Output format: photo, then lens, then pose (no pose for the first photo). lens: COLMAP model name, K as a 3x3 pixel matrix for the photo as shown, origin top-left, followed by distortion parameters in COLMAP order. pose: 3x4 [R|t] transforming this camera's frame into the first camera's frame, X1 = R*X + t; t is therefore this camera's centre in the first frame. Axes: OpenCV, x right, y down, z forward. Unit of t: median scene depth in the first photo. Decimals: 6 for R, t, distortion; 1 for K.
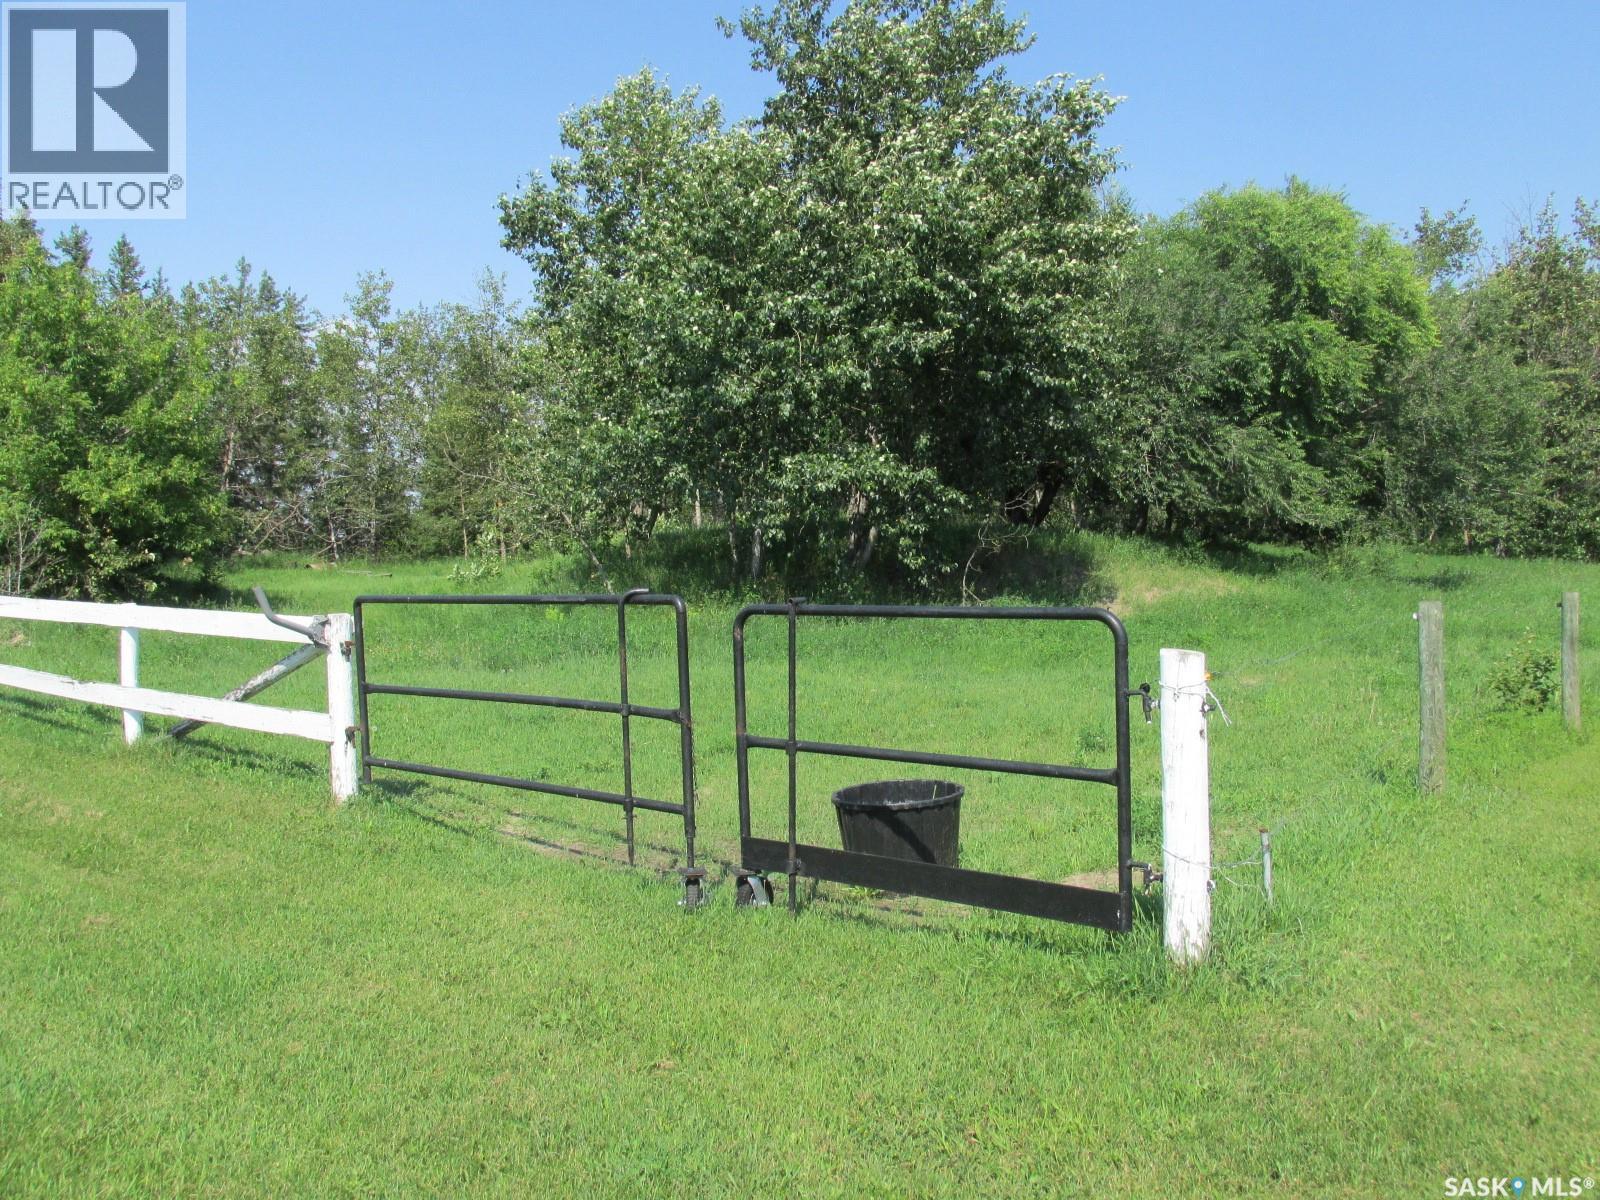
lens RADIAL K [[1338.2, 0, 802.4], [0, 1338.2, 597.1], [0, 0, 1]] dist [-0.015248, -0.004241]
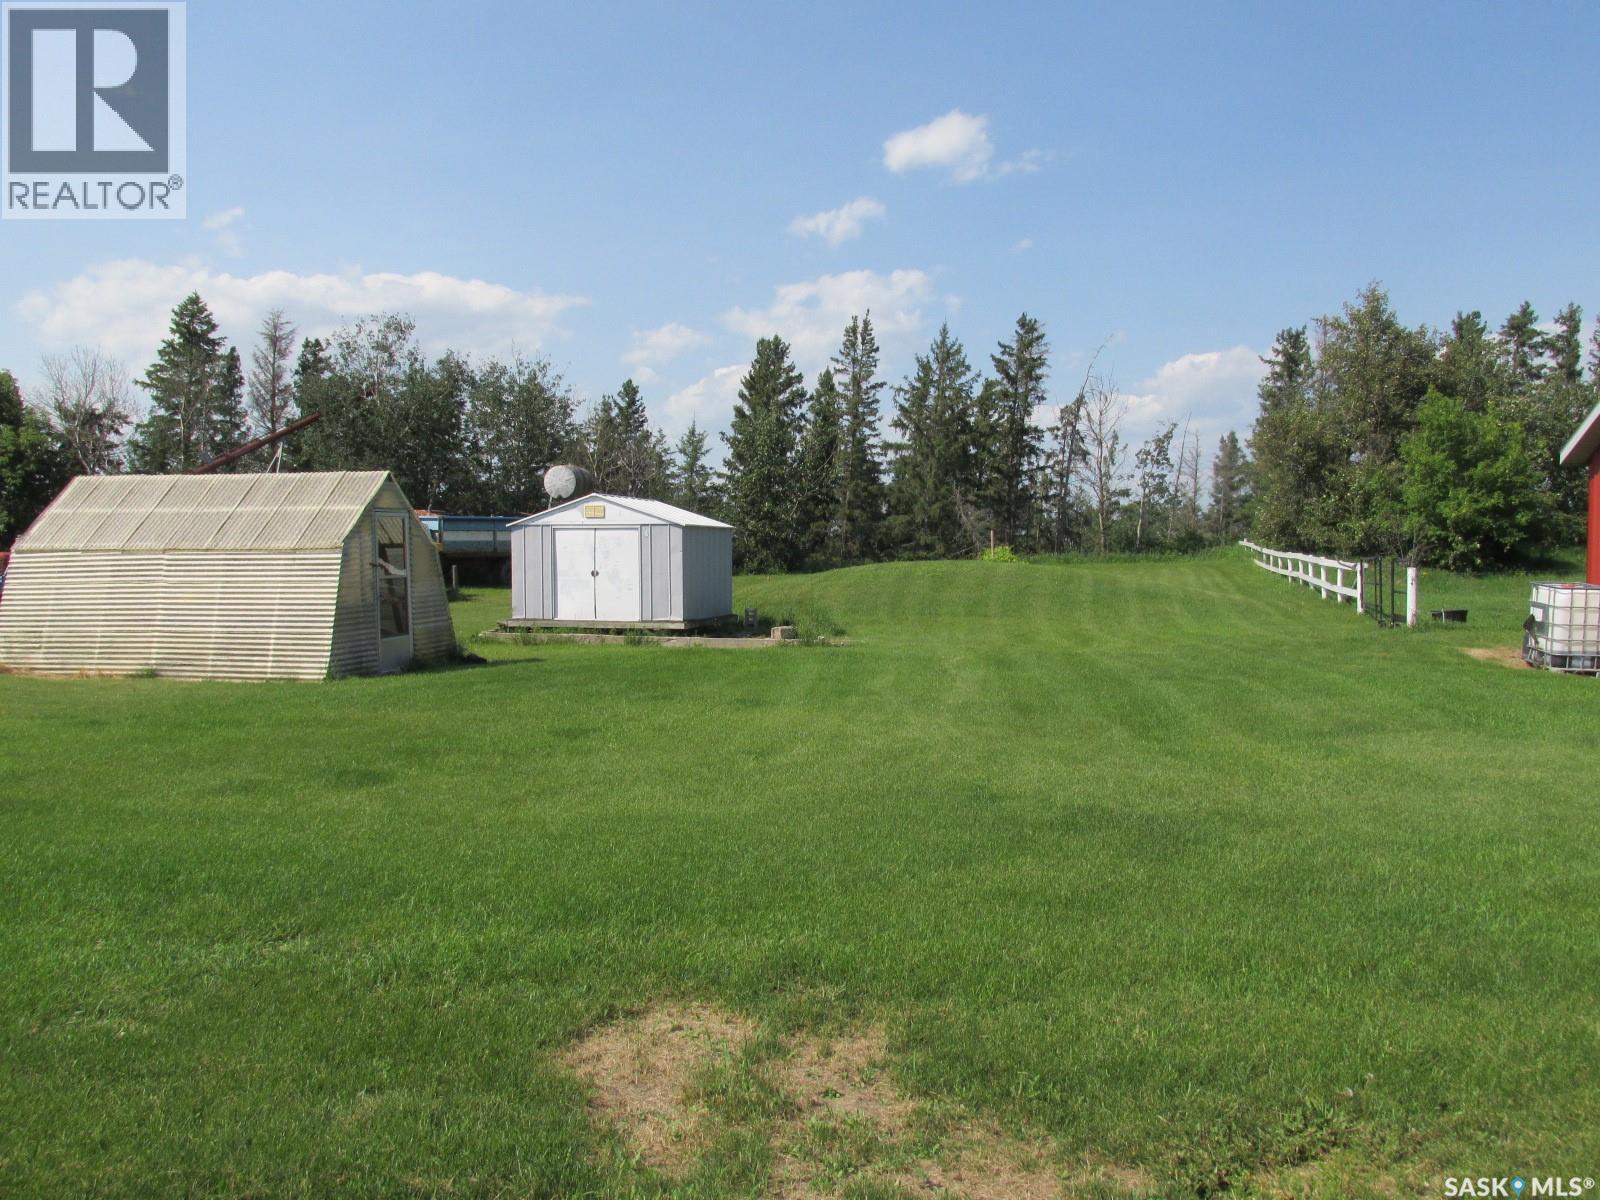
lens RADIAL K [[1338.2, 0, 820.9], [0, 1338.2, 571.5], [0, 0, 1]] dist [-0.015248, -0.004241]
pose [[0.446217, 0.037447, -0.894141, 0.797345], [-0.043792, 0.998841, 0.019978, 0.009589], [0.893853, 0.030242, 0.447339, -0.690440]]
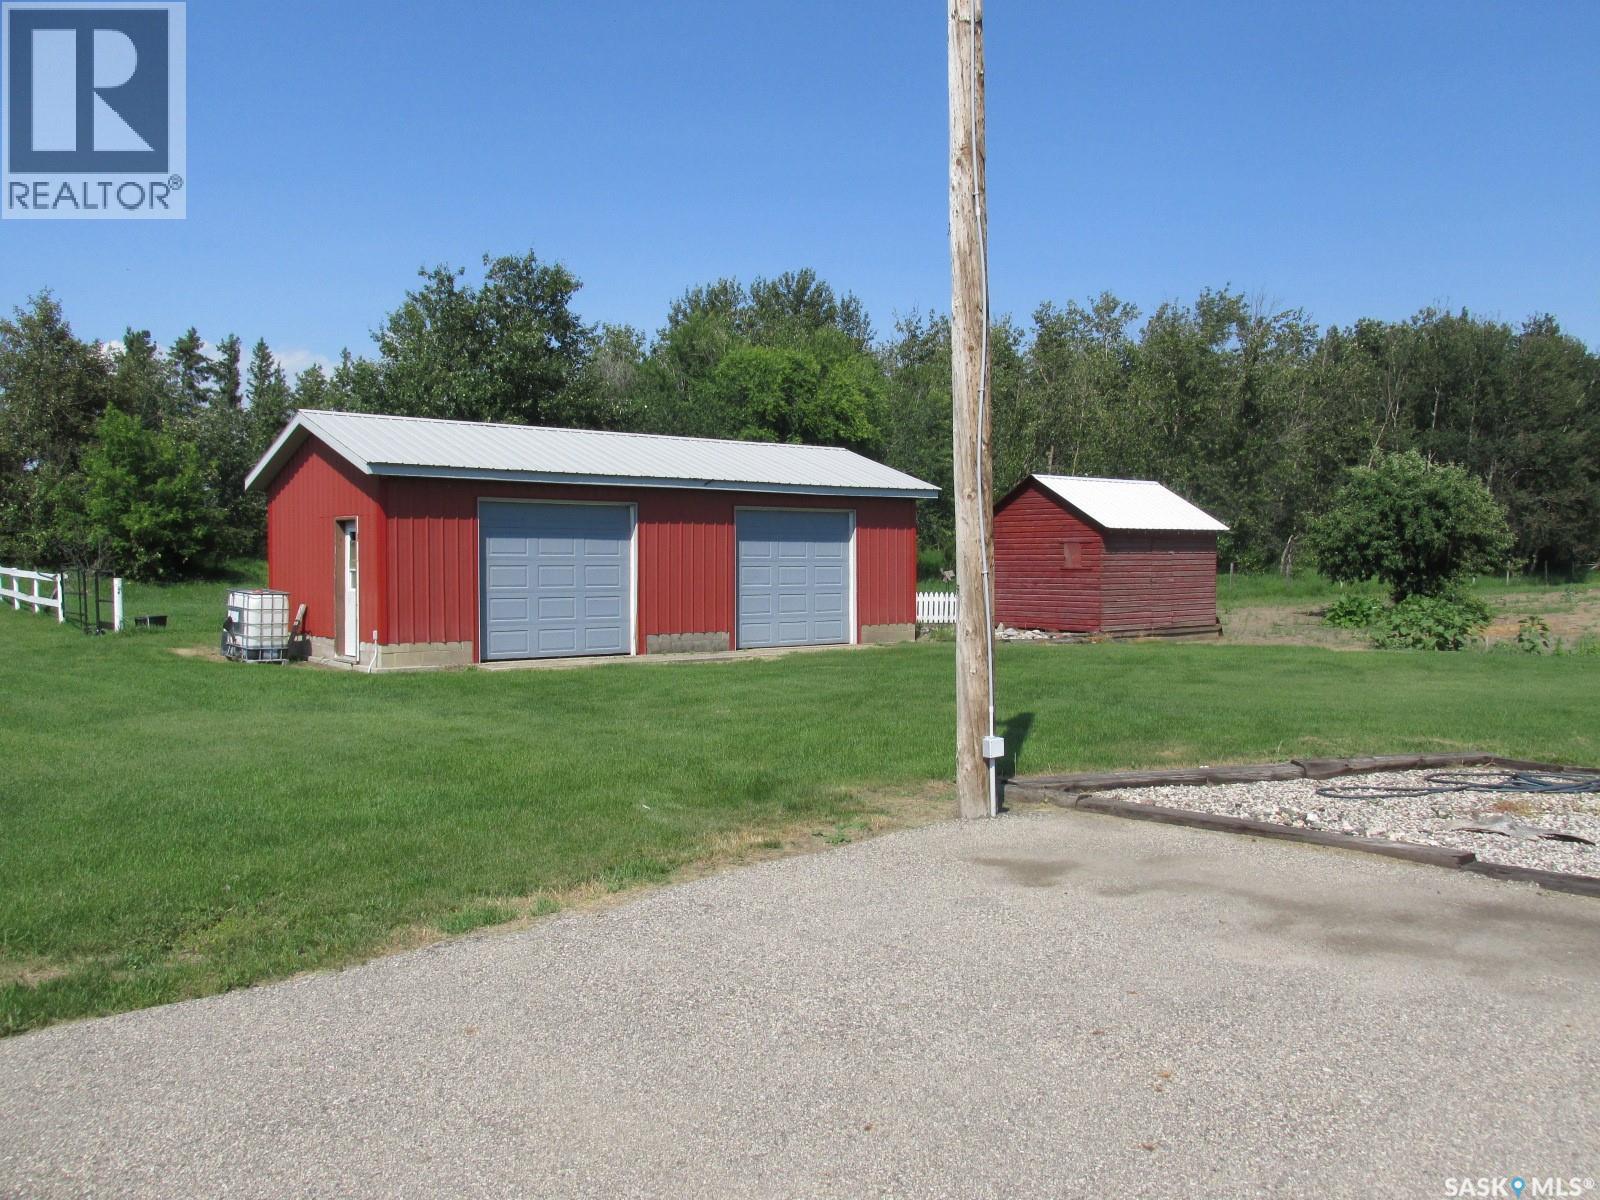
lens RADIAL K [[1338.2, 0, 797.9], [0, 1338.2, 609.9], [0, 0, 1]] dist [-0.015248, -0.004241]
pose [[0.981761, 0.033384, -0.187164, 0.858419], [-0.033151, 0.999441, 0.004379, 0.009971], [0.187205, 0.001905, 0.982319, -0.825965]]
